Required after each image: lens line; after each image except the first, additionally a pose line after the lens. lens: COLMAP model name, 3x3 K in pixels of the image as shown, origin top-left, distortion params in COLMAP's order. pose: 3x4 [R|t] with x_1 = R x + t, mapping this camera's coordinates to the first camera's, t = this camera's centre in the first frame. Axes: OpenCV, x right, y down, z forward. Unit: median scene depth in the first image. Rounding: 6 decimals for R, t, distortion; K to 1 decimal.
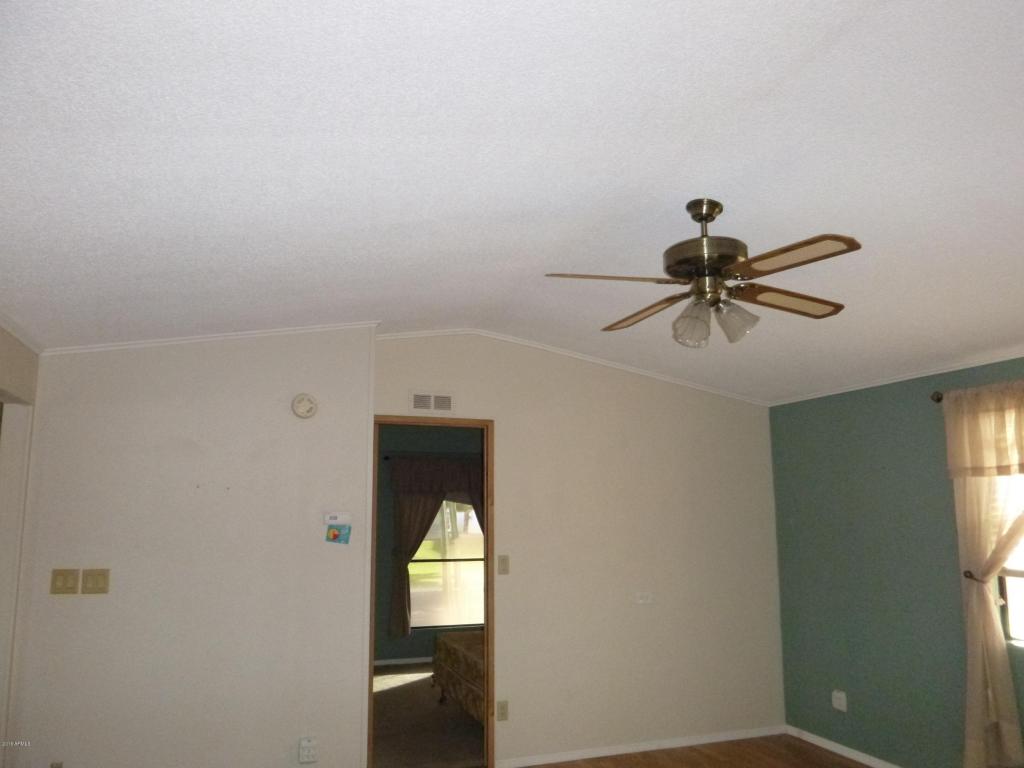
lens RADIAL K [[752.2, 0, 511.5], [0, 752.2, 383.3], [0, 0, 1]] dist [-0.030193, 0.001011]
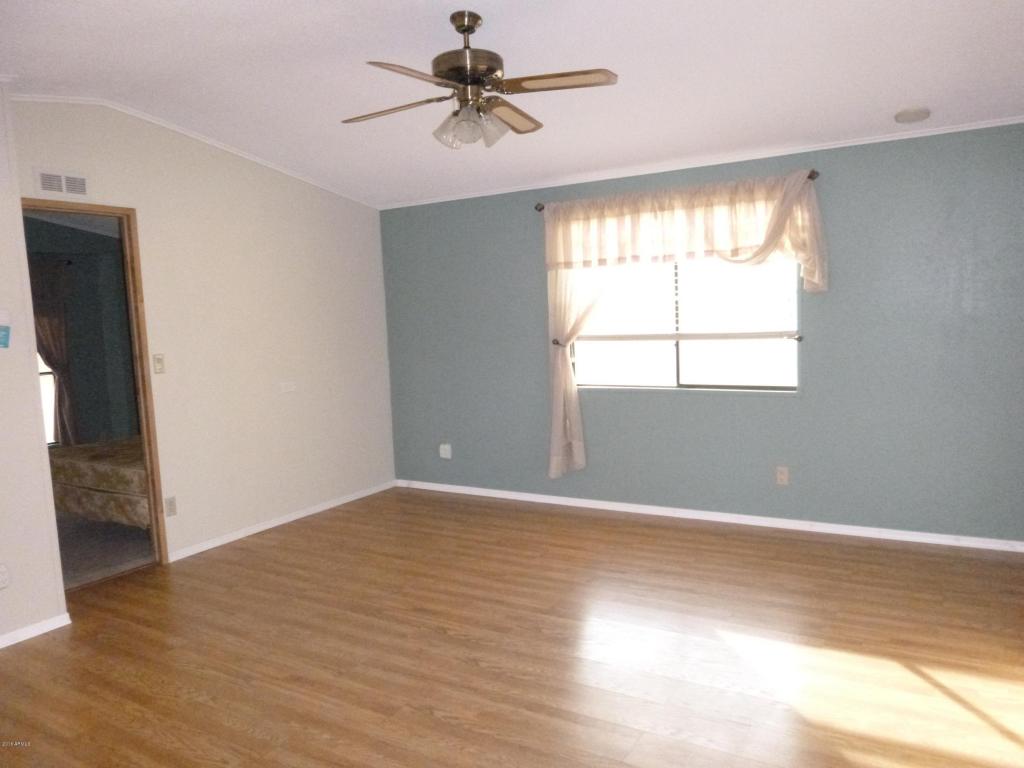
lens RADIAL K [[752.2, 0, 511.3], [0, 752.2, 383.6], [0, 0, 1]] dist [-0.030193, 0.001011]
pose [[0.779058, -0.091871, 0.620185, -0.309147], [-0.065271, 0.971945, 0.225970, 0.026641], [-0.623546, -0.216523, 0.751205, 0.001453]]
